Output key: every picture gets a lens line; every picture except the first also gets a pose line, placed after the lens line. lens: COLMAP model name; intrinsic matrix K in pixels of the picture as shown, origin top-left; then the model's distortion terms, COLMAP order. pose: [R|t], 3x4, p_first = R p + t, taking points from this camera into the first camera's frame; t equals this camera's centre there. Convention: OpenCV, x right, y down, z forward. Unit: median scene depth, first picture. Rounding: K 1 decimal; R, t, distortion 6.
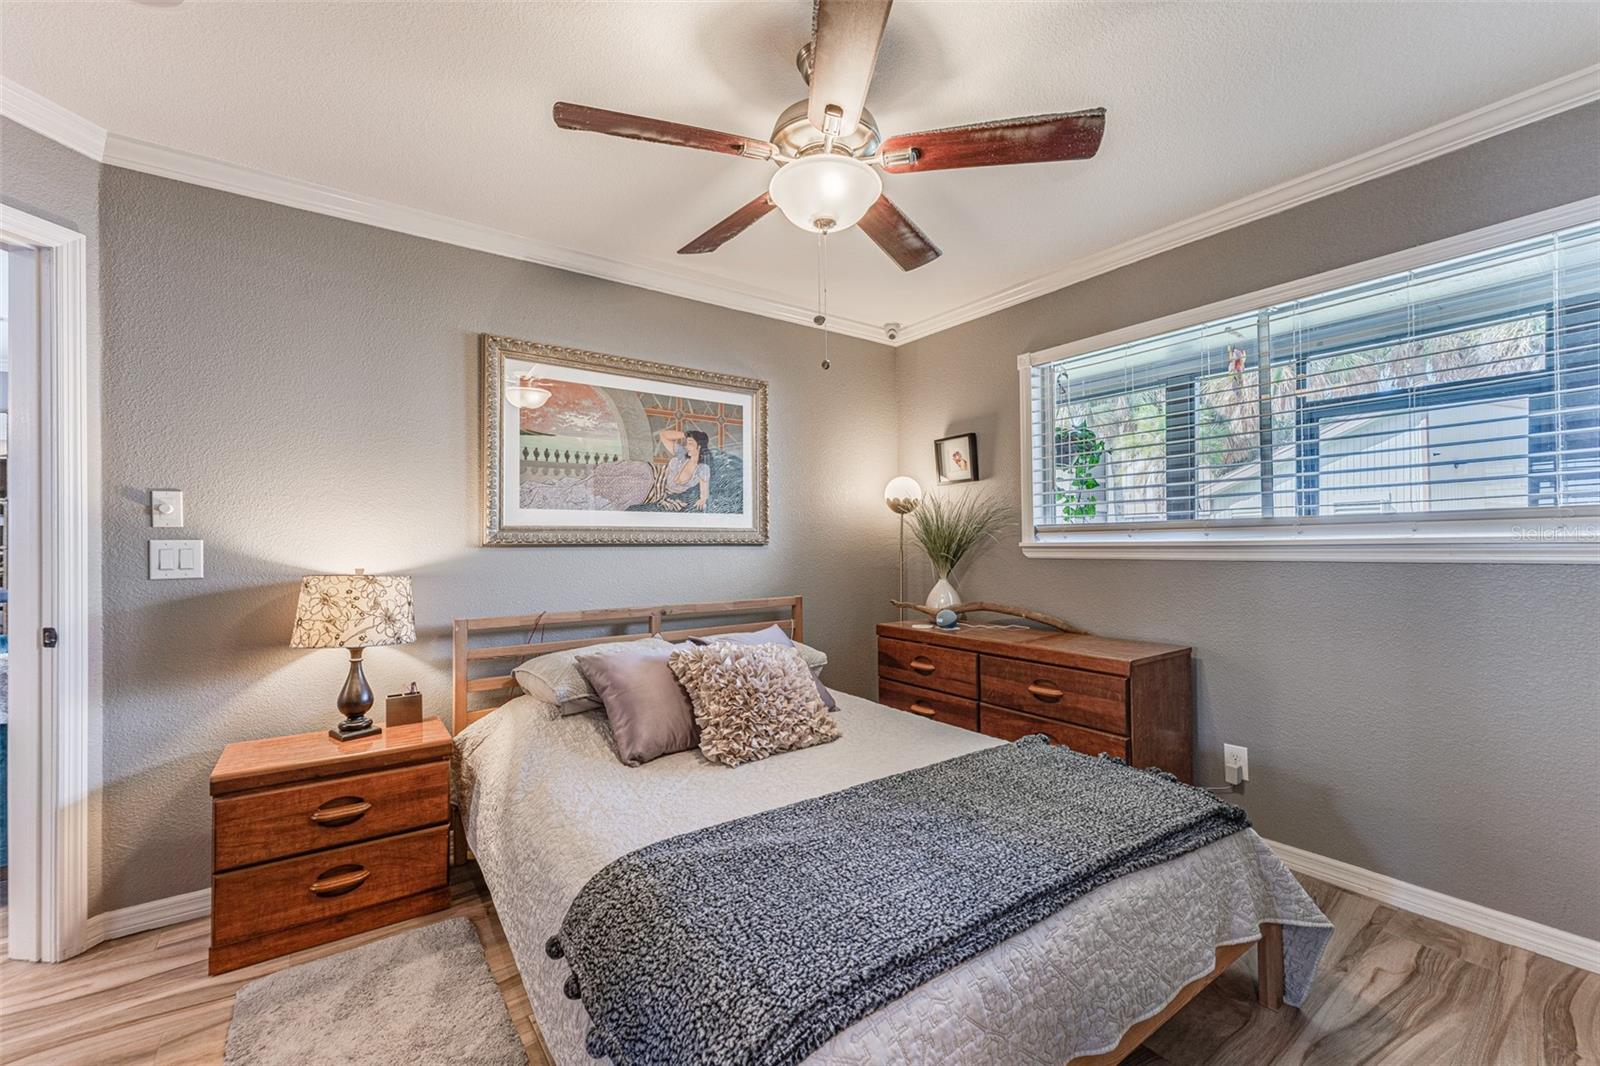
lens RADIAL K [[656.2, 0, 795.8], [0, 656.2, 531.9], [0, 0, 1]] dist [-0.000718, 0.000022]
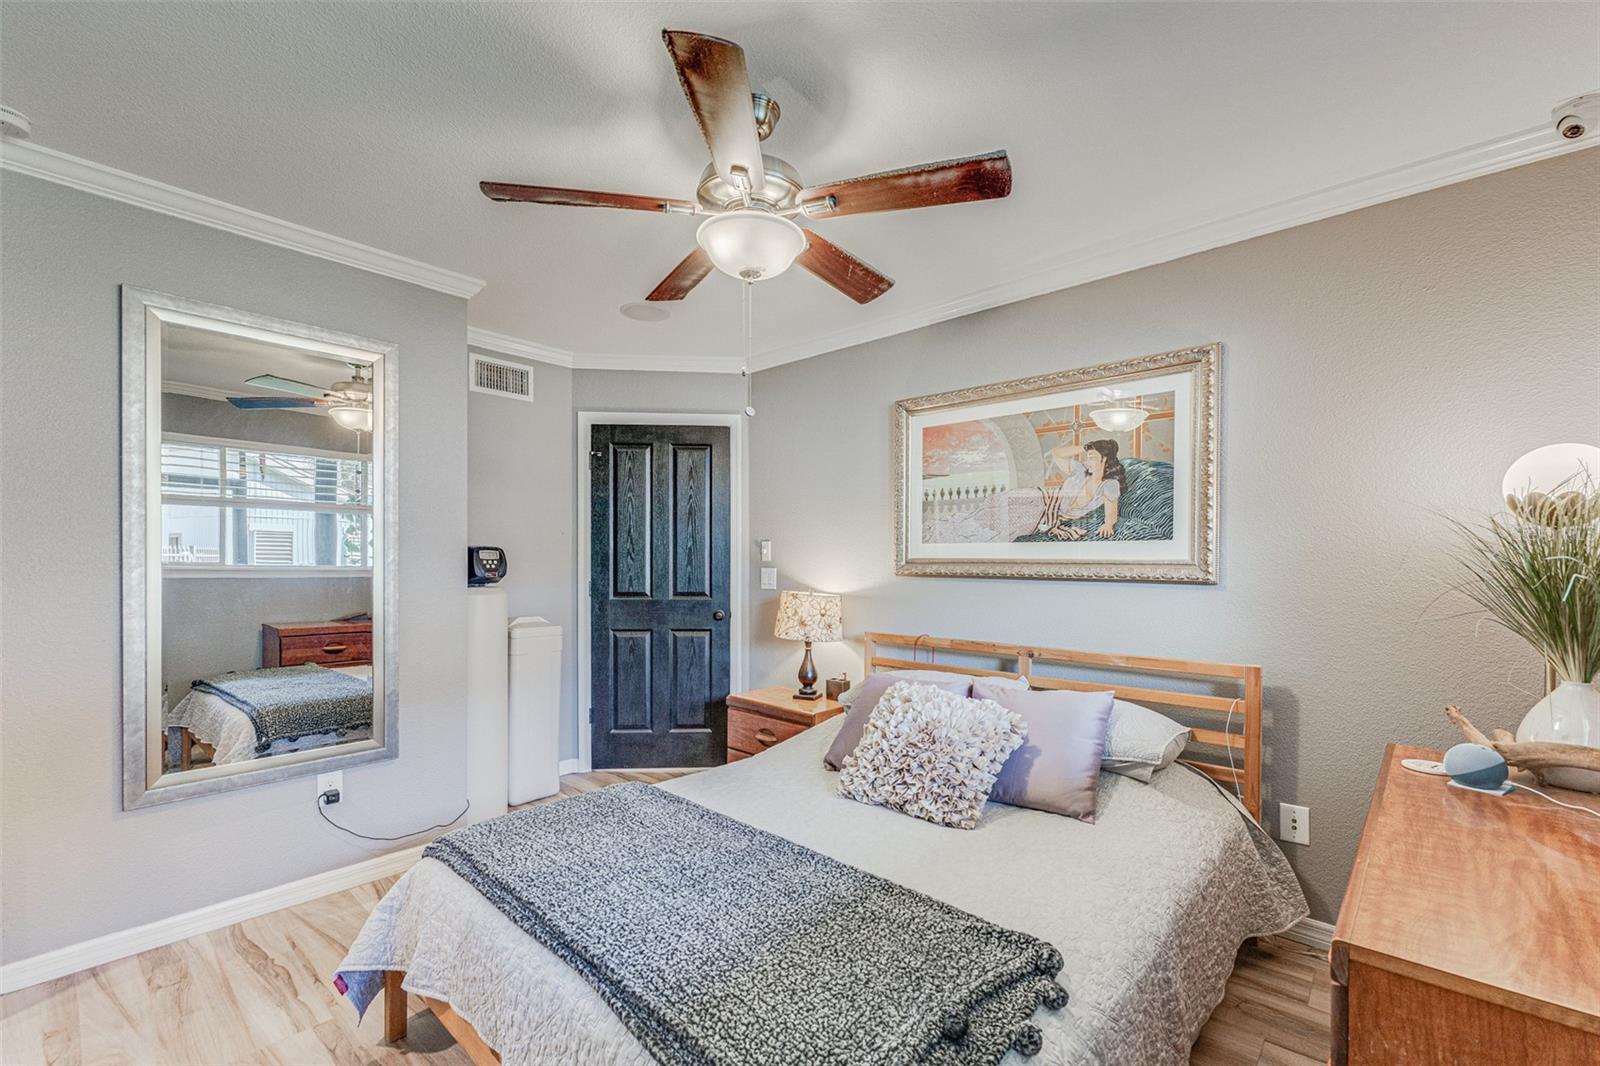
lens RADIAL K [[678.7, 0, 801.1], [0, 678.7, 562.9], [0, 0, 1]] dist [0.000292, 0.000316]
pose [[0.206497, 0.006616, -0.978425, 0.645345], [0.005473, 0.999954, 0.007917, -0.011609], [0.978432, -0.006990, 0.206451, 0.500695]]
